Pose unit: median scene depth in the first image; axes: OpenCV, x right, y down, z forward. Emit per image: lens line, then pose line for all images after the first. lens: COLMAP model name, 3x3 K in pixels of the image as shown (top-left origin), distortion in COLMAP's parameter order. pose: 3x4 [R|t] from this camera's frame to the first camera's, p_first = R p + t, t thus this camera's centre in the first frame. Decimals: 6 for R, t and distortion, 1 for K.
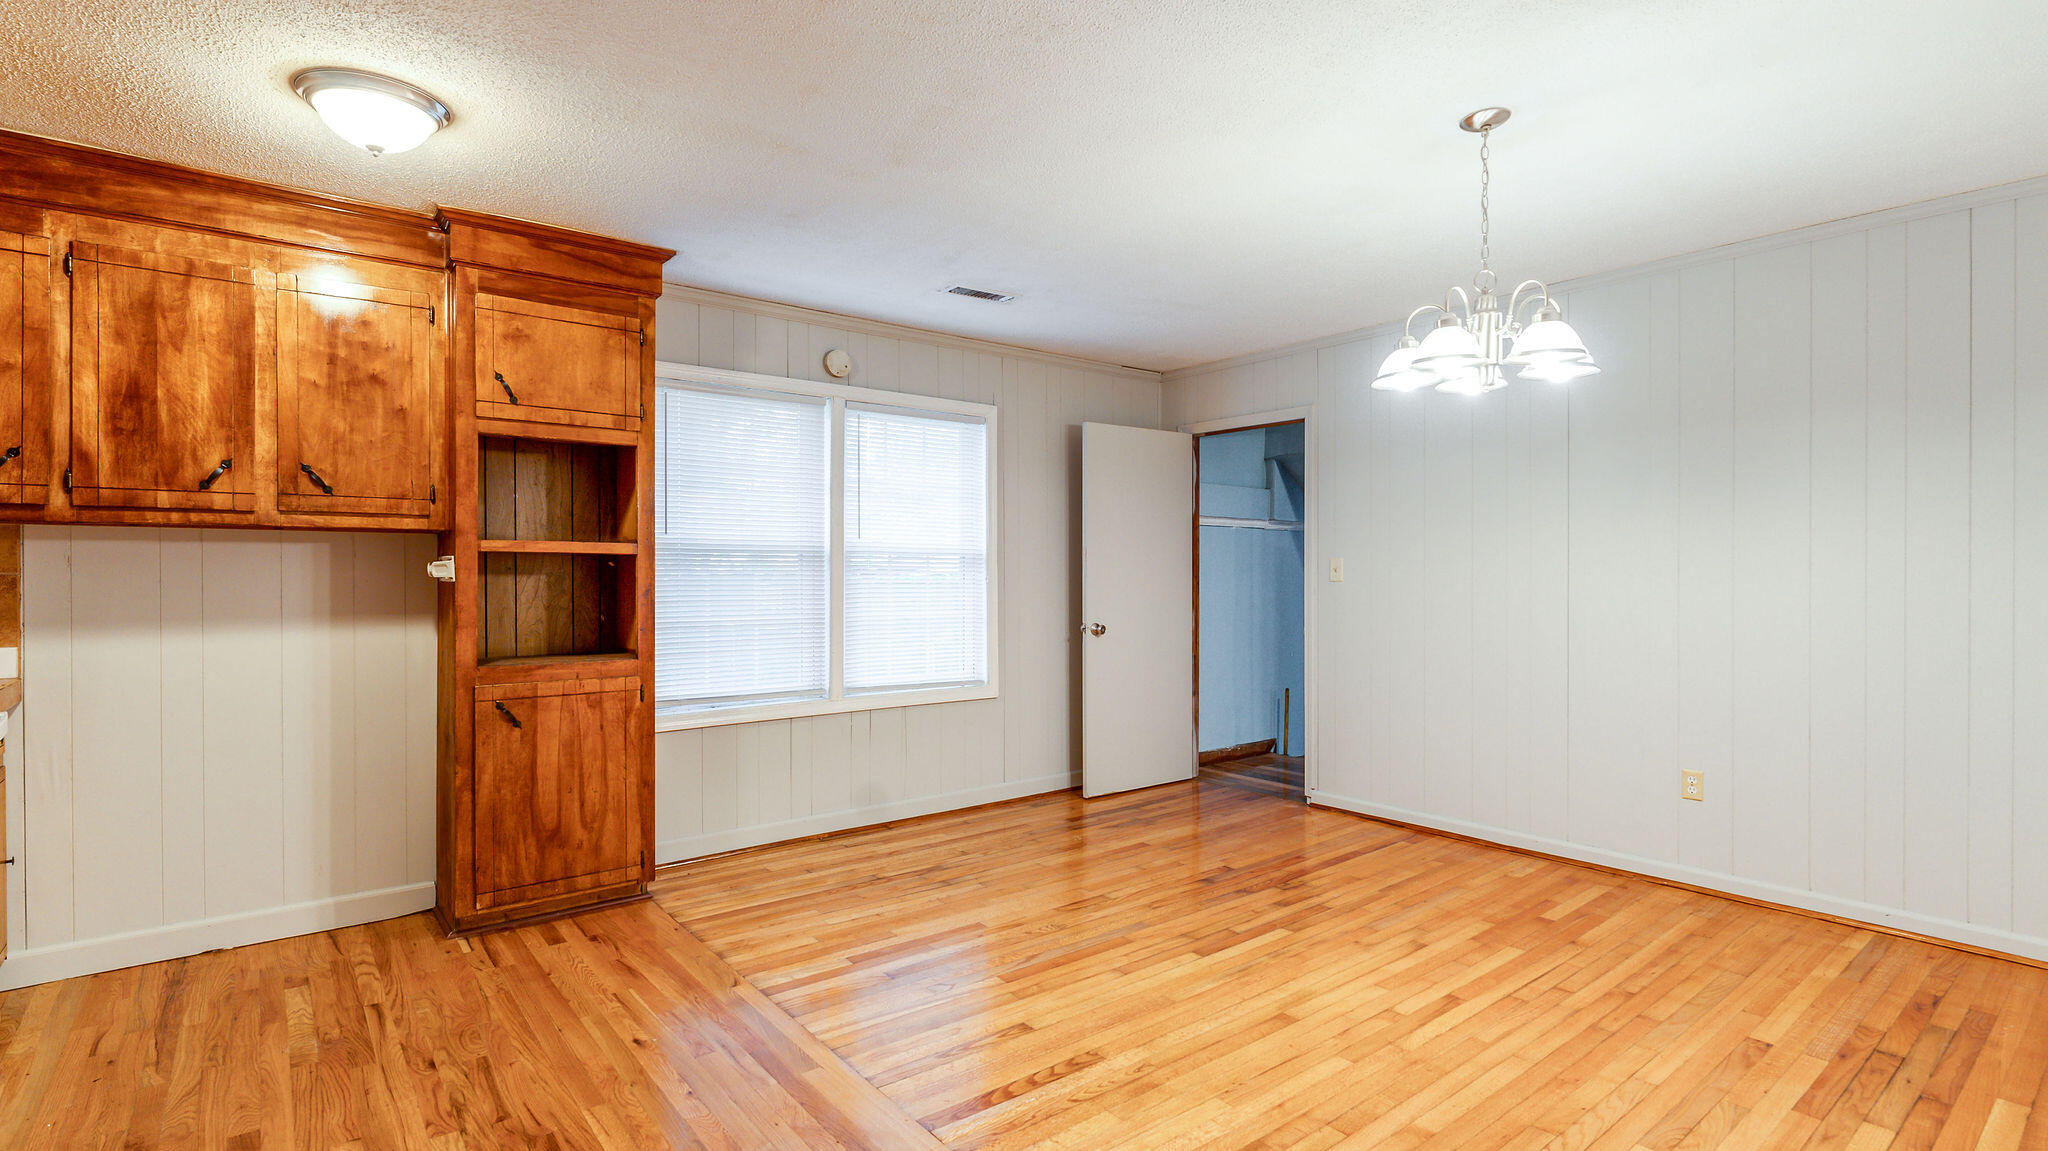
lens RADIAL K [[984.5, 0, 1029.3], [0, 984.5, 573.4], [0, 0, 1]] dist [-0.000351, 0.000838]
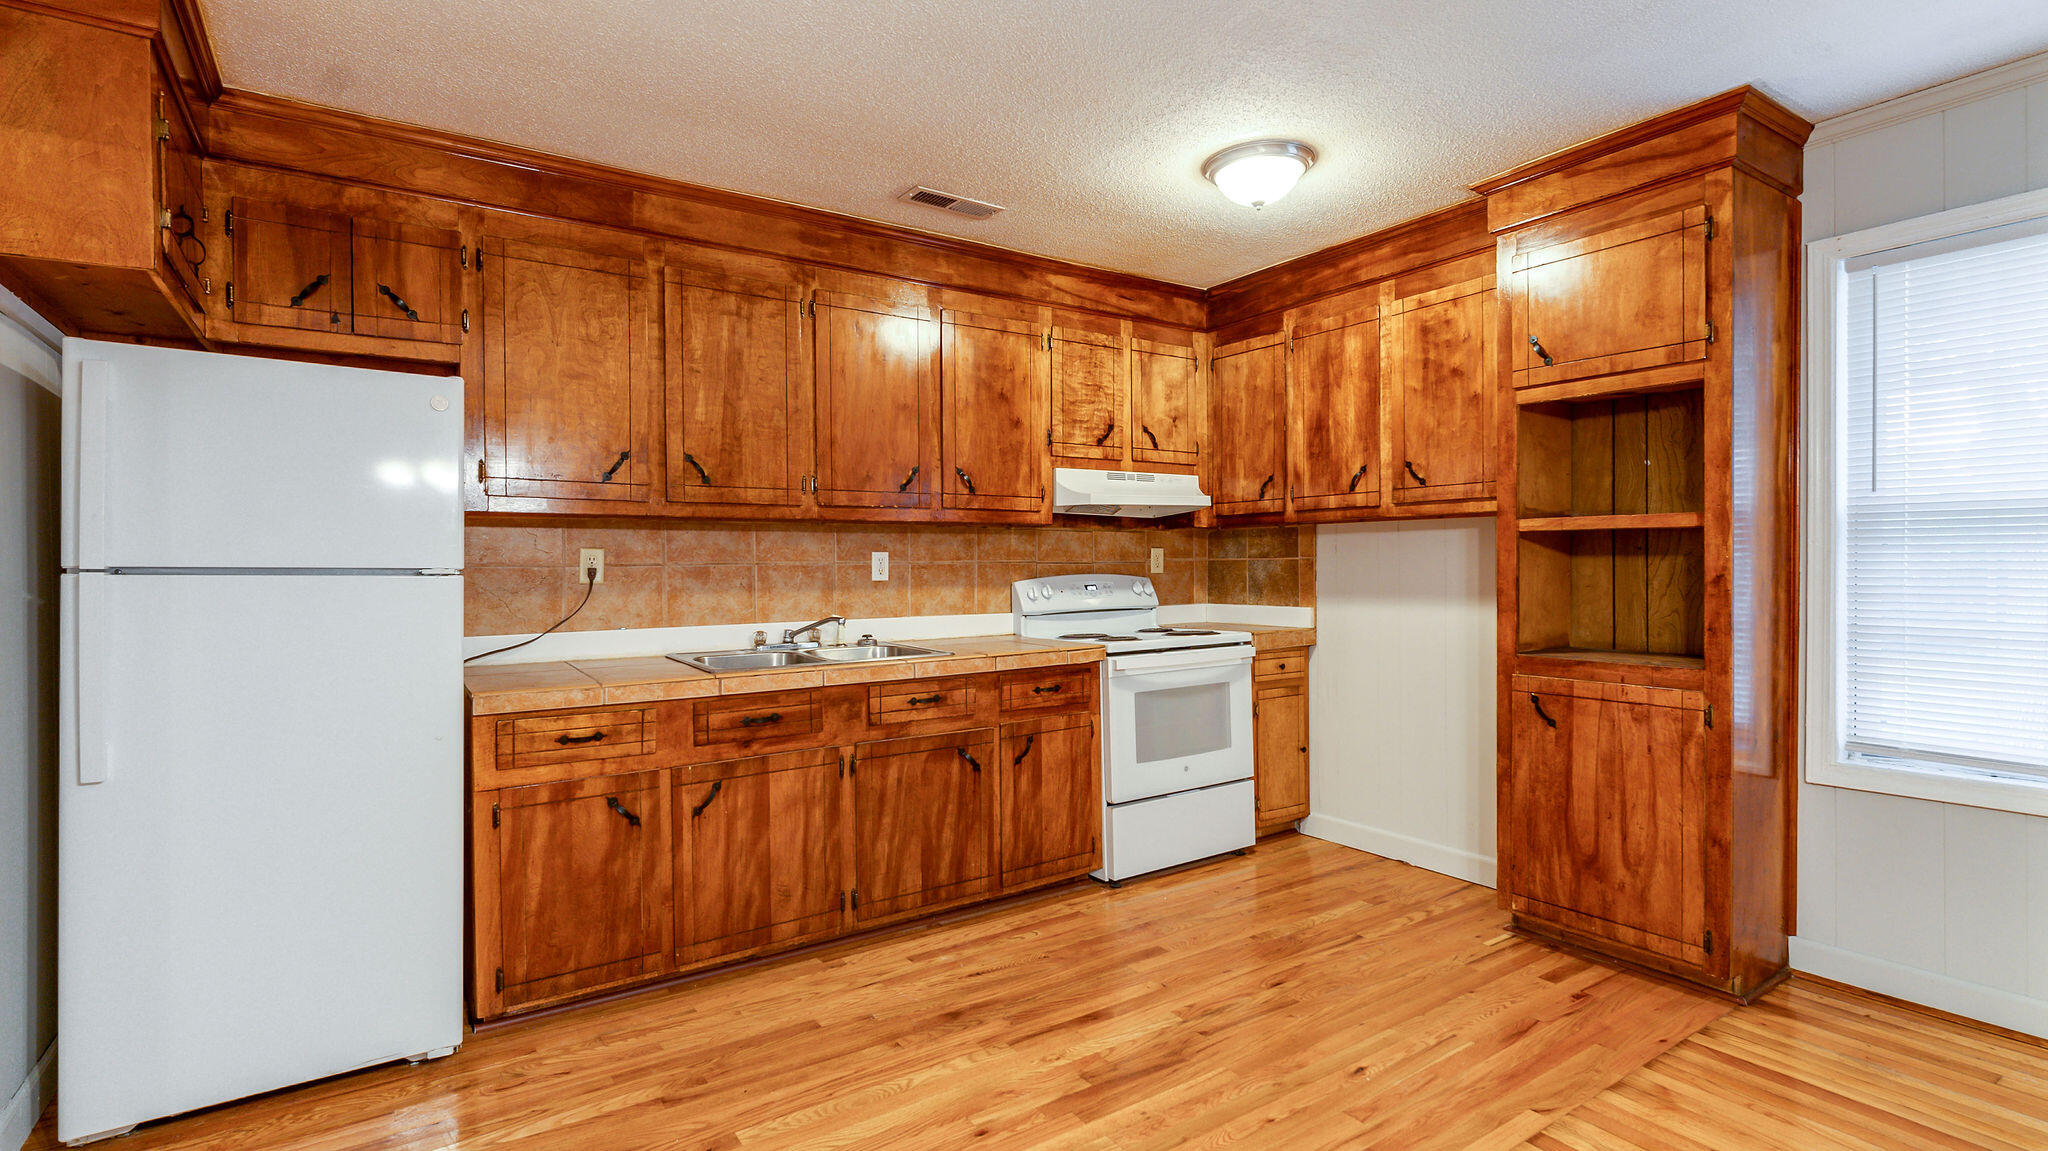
lens RADIAL K [[984.5, 0, 1031.2], [0, 984.5, 575.9], [0, 0, 1]] dist [-0.000351, 0.000838]
pose [[-0.098240, 0.014297, -0.995060, 0.429272], [0.008607, 0.999872, 0.013516, 0.003256], [0.995126, -0.007237, -0.098350, 0.638966]]
